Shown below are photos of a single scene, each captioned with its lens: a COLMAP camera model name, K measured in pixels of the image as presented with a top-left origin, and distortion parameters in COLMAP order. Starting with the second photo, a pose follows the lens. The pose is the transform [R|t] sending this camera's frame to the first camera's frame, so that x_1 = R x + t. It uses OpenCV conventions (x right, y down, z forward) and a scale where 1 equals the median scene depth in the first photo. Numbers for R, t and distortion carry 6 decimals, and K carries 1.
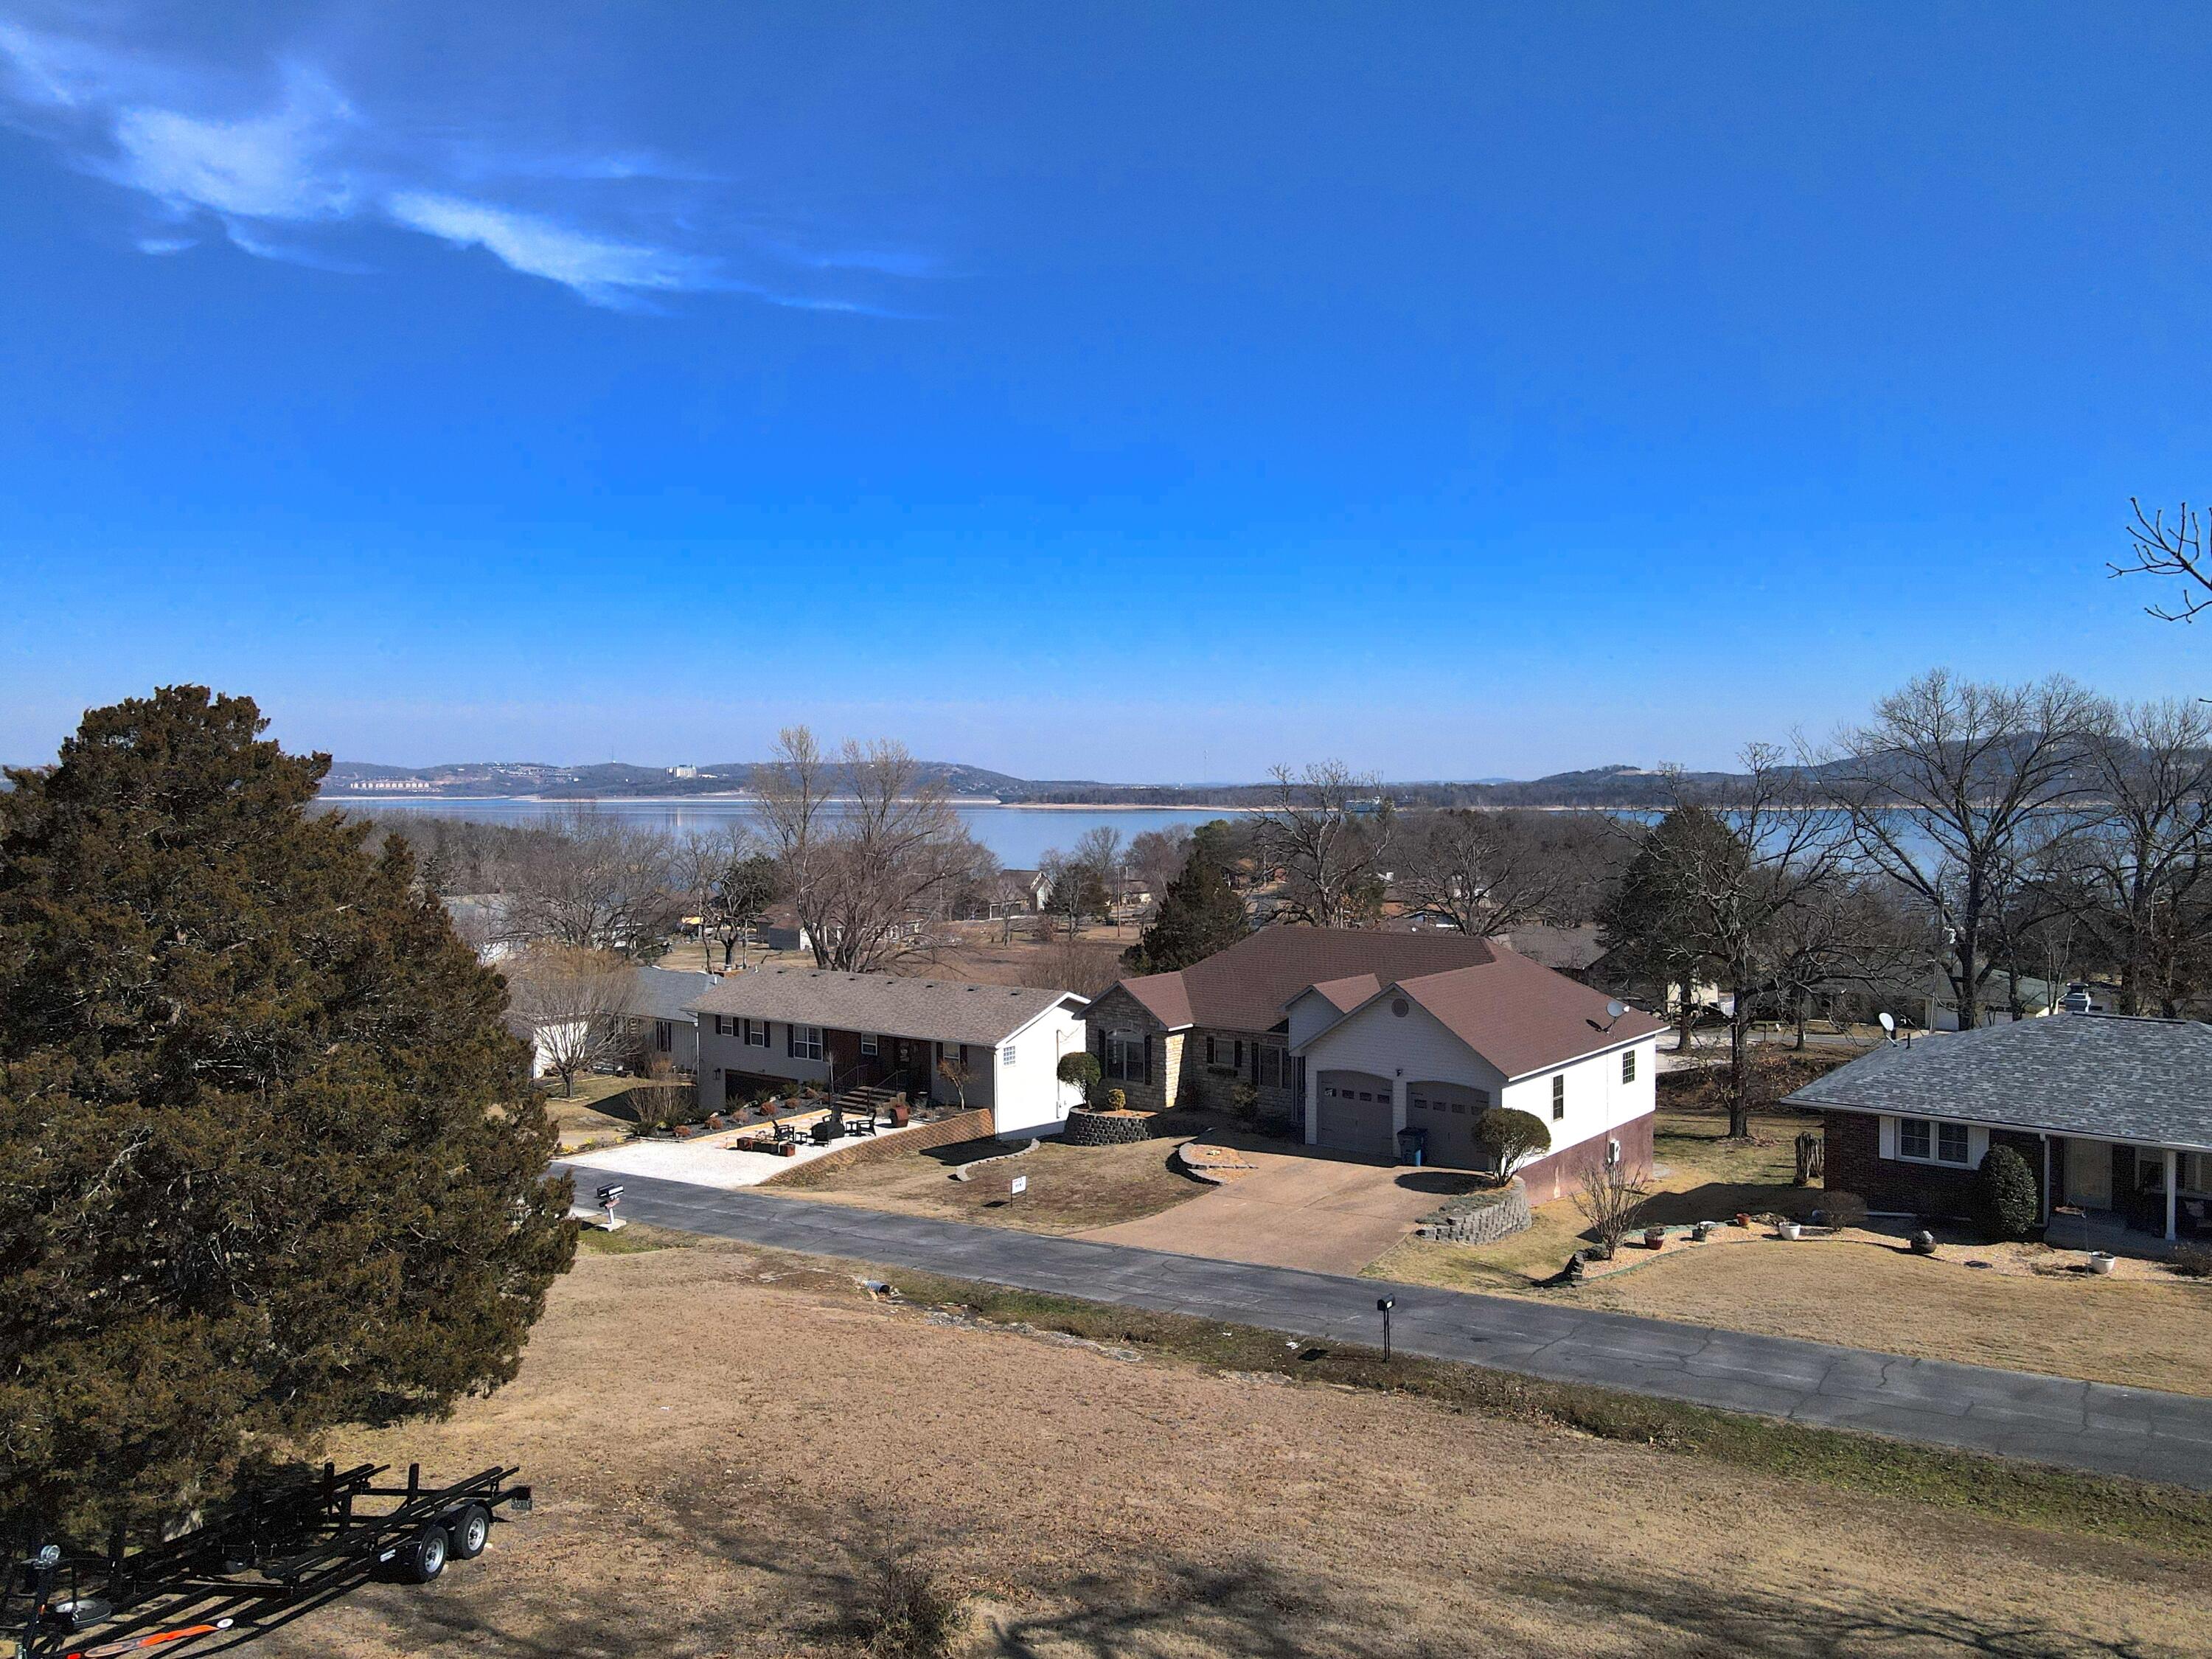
lens RADIAL K [[1622.1, 0, 1104.8], [0, 1622.1, 836.1], [0, 0, 1]] dist [0.001827, 0.019405]
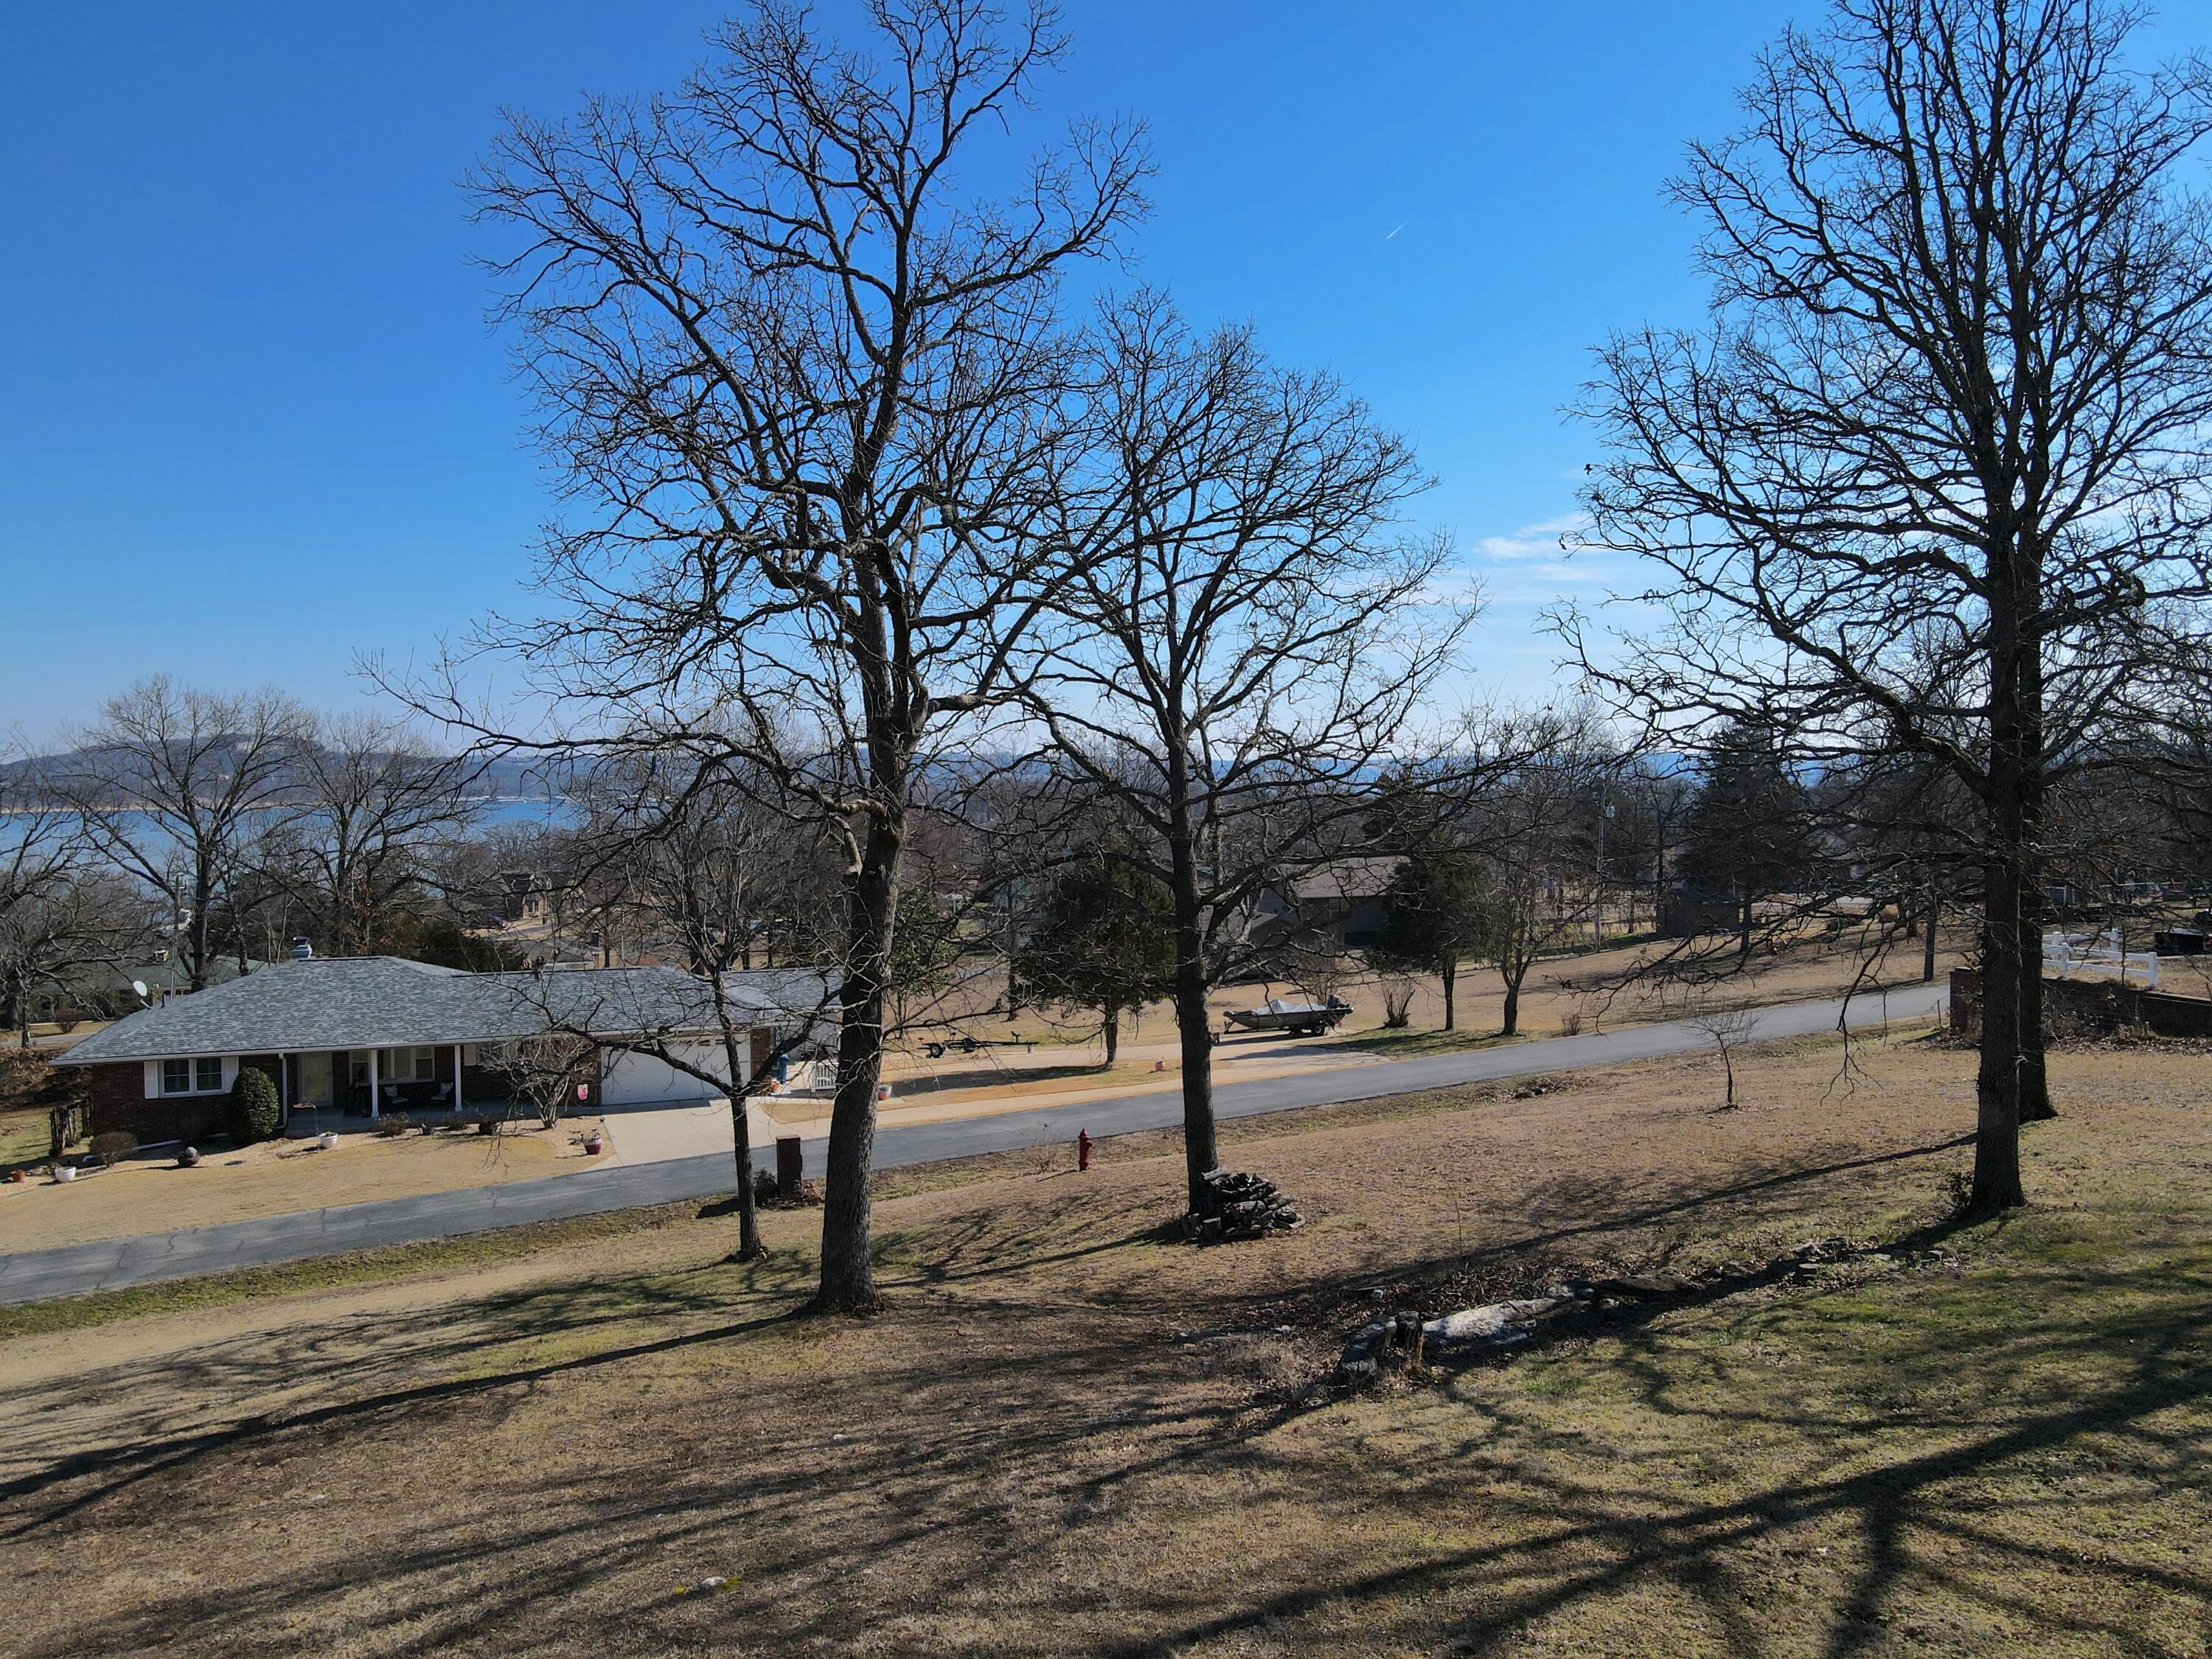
lens RADIAL K [[1622.1, 0, 1108.0], [0, 1622.1, 837.0], [0, 0, 1]] dist [0.001827, 0.019405]
pose [[0.531651, -0.027348, 0.846522, -0.117070], [0.027632, 0.999507, 0.014936, 0.010915], [-0.846513, 0.015451, 0.532145, -0.174705]]
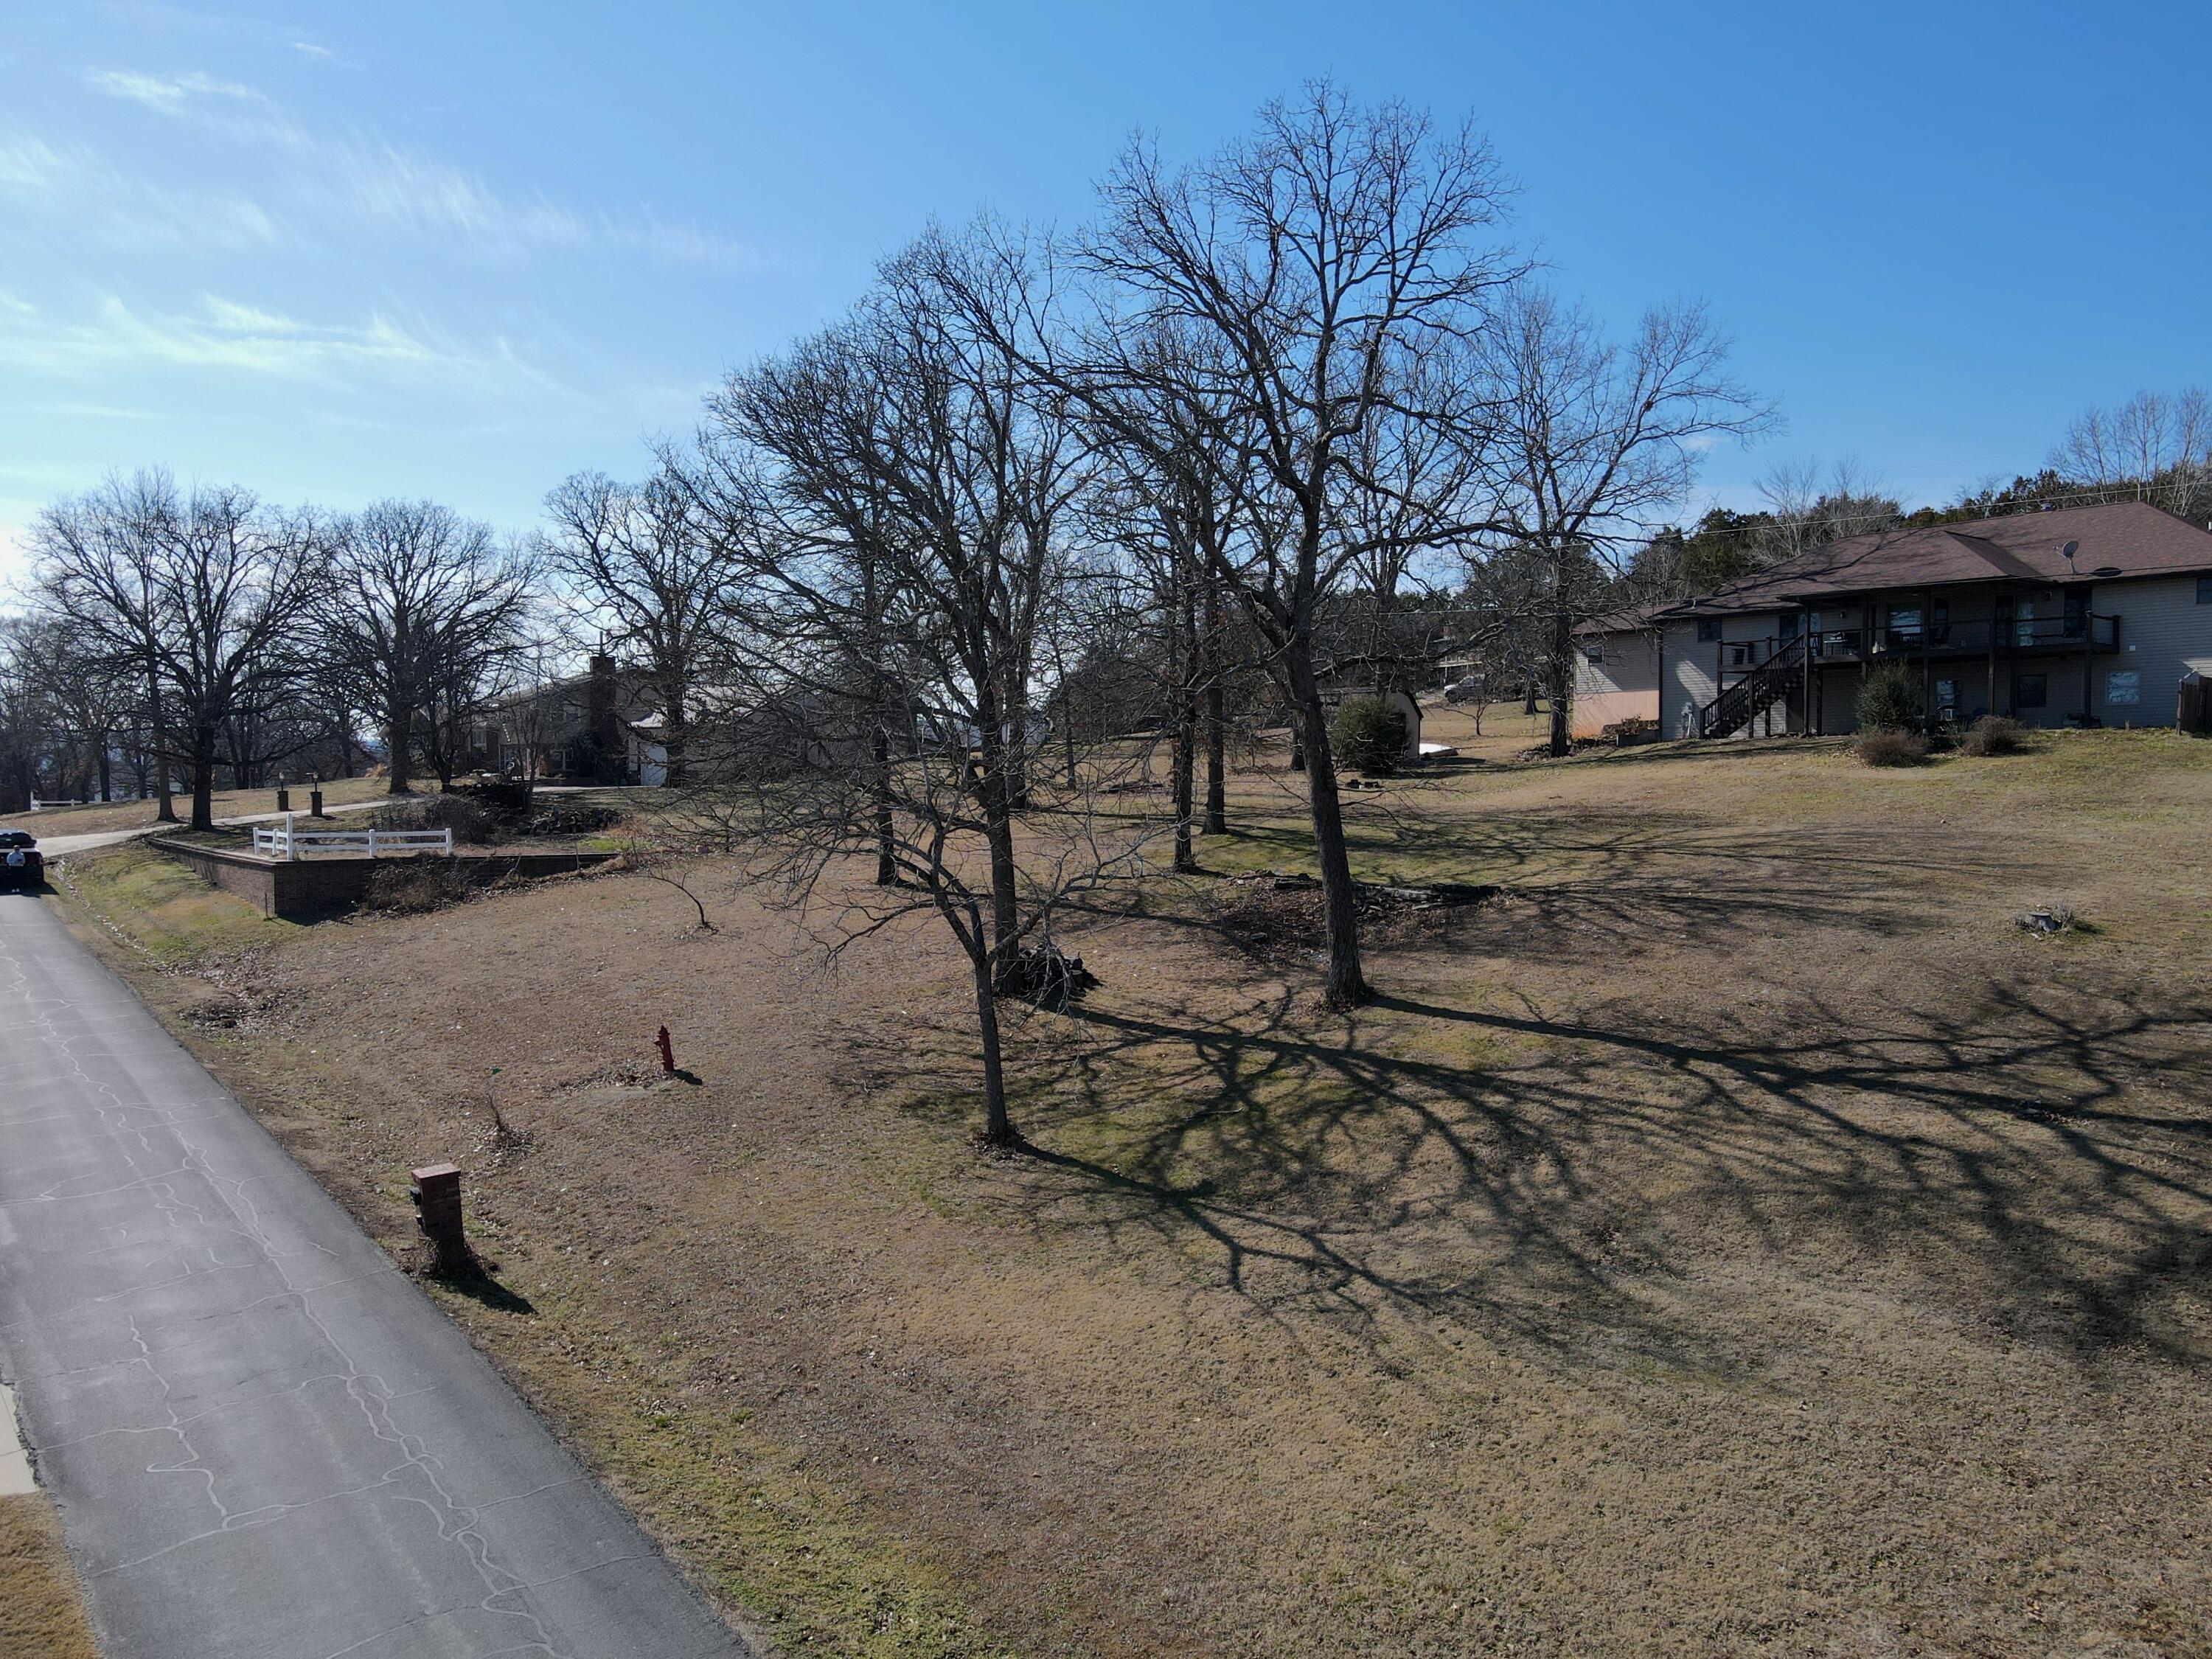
lens RADIAL K [[1622.1, 0, 1116.6], [0, 1622.1, 823.3], [0, 0, 1]] dist [0.001827, 0.019405]
pose [[-0.971707, -0.001039, 0.236186, 0.158826], [0.011372, 0.998625, 0.051179, 0.041322], [-0.235915, 0.052417, -0.970359, 0.793845]]
